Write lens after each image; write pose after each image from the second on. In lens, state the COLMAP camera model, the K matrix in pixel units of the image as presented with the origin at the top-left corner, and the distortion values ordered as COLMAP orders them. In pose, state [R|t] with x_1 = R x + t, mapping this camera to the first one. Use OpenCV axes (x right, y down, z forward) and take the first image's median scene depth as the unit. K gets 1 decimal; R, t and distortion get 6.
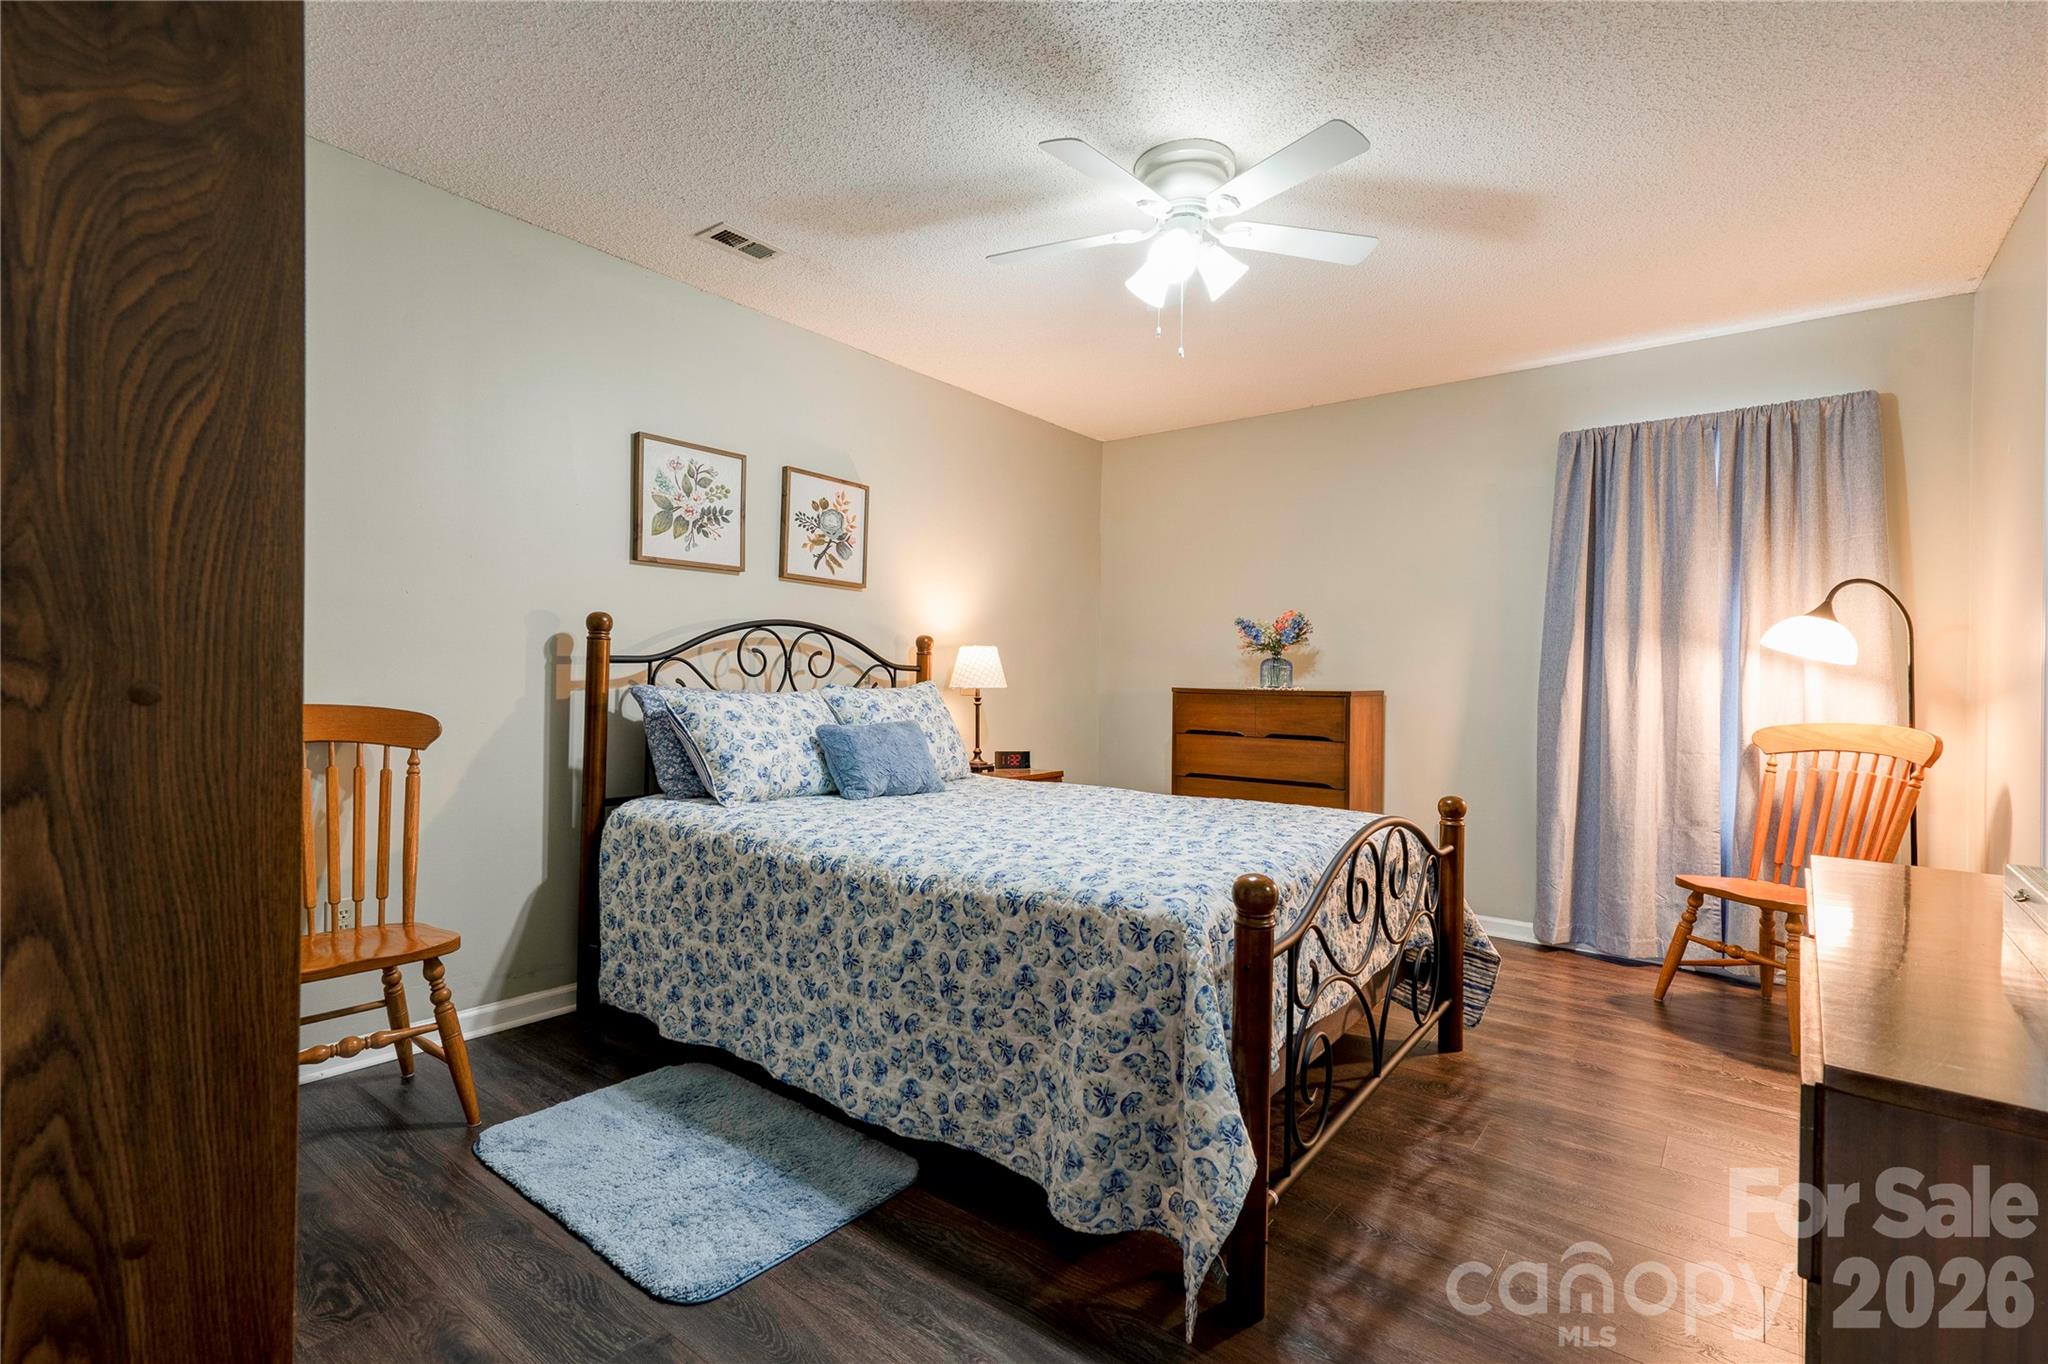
lens RADIAL K [[945.3, 0, 1022.2], [0, 945.3, 682.0], [0, 0, 1]] dist [-0.031350, 0.016003]
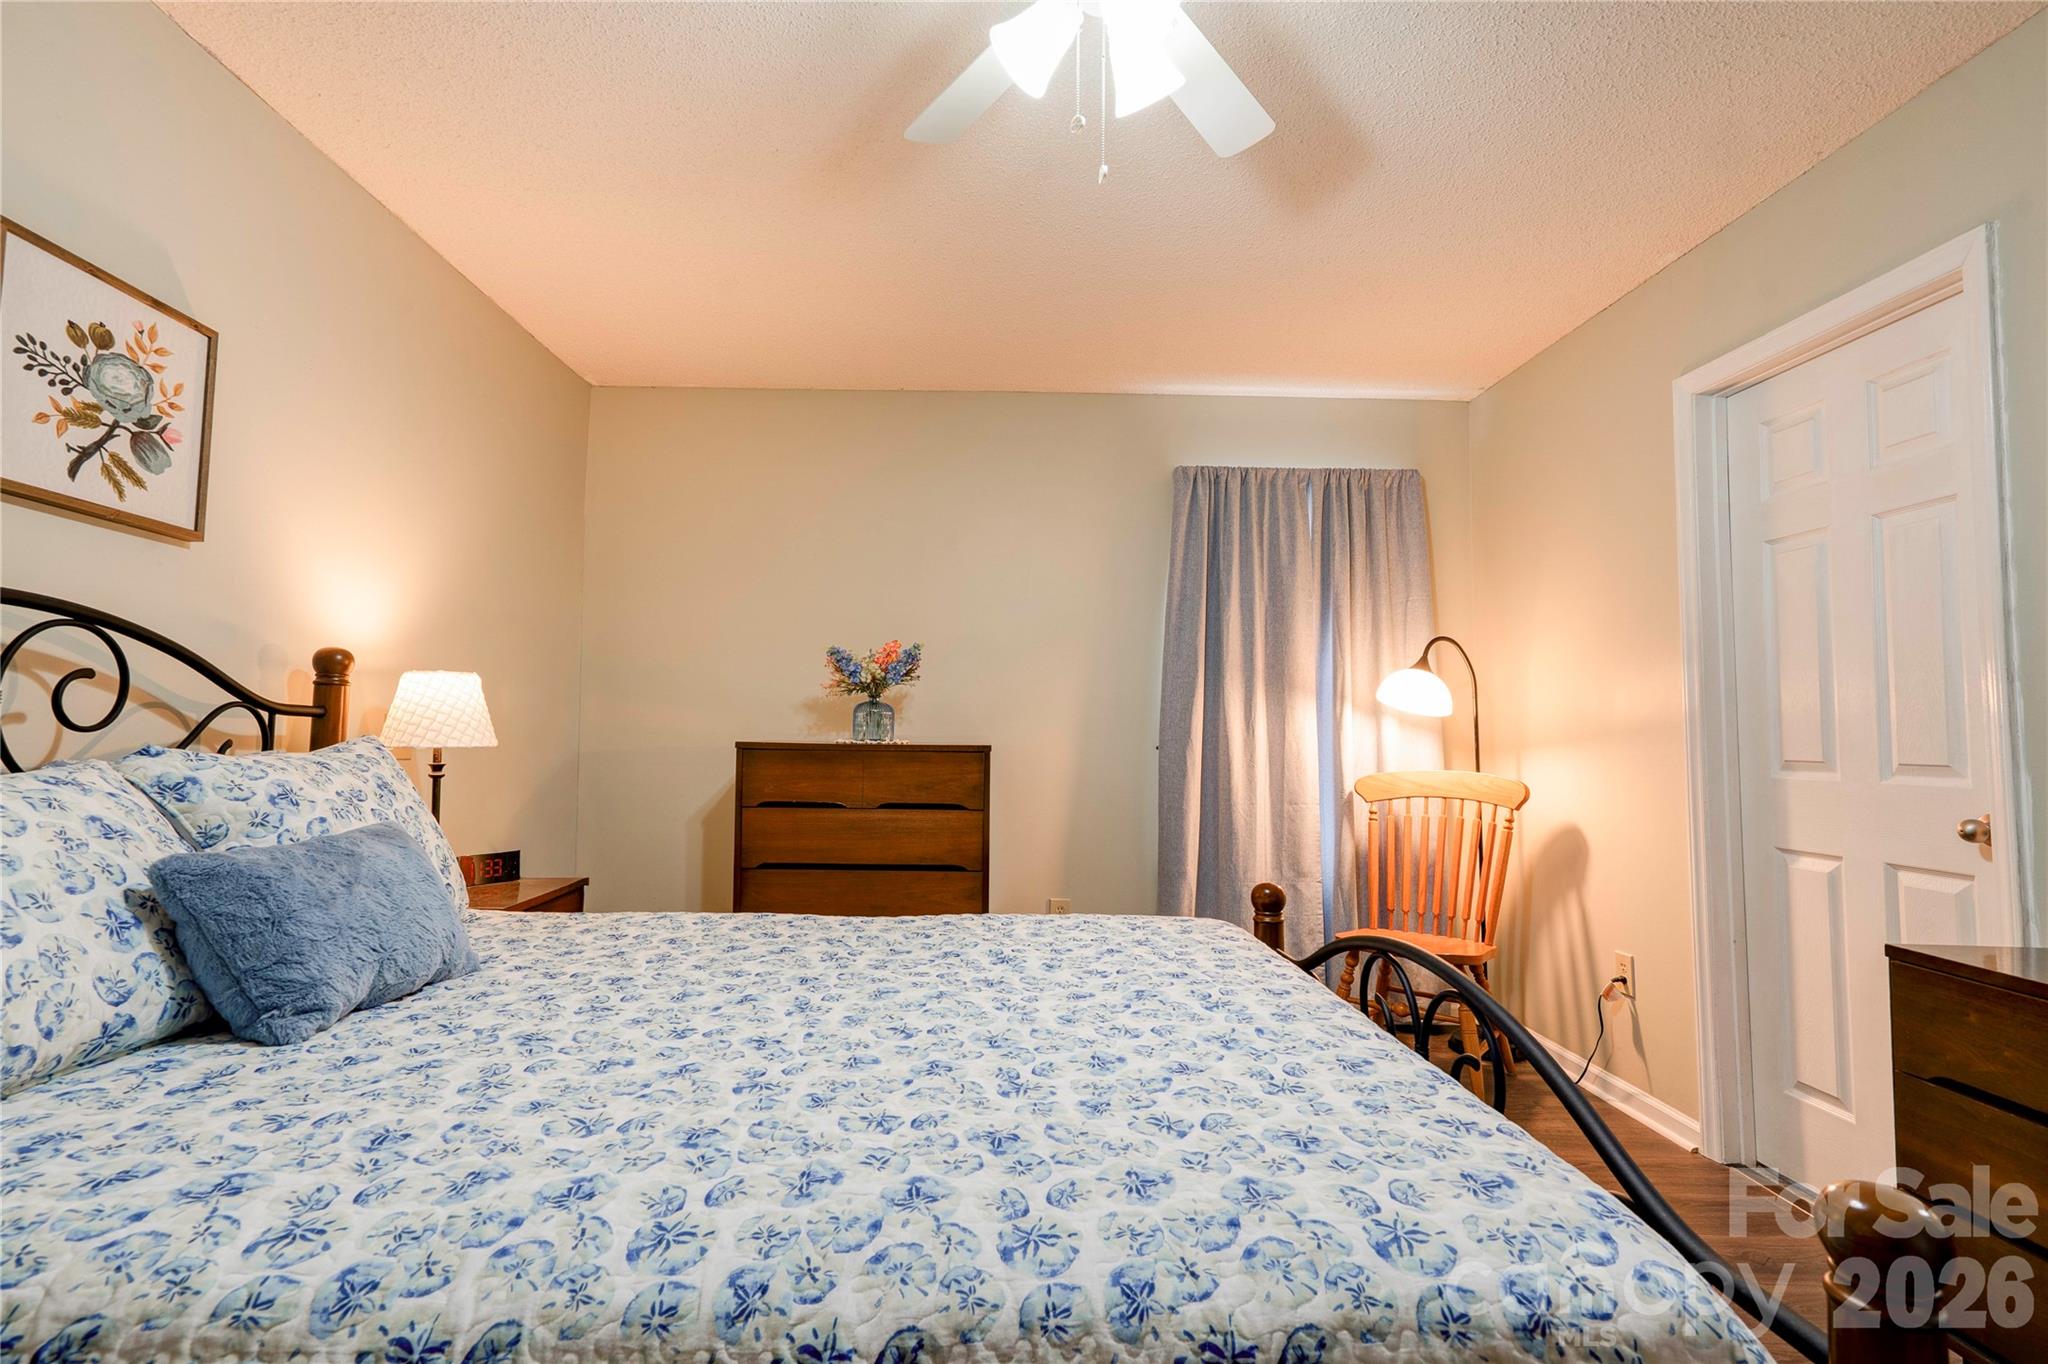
lens RADIAL K [[962.7, 0, 1017.4], [0, 962.7, 683.3], [0, 0, 1]] dist [-0.002428, 0.007687]
pose [[0.778496, 0.028077, 0.627022, -0.156854], [0.000880, 0.998949, -0.045824, -0.005503], [-0.627649, 0.036225, 0.777653, 0.385934]]
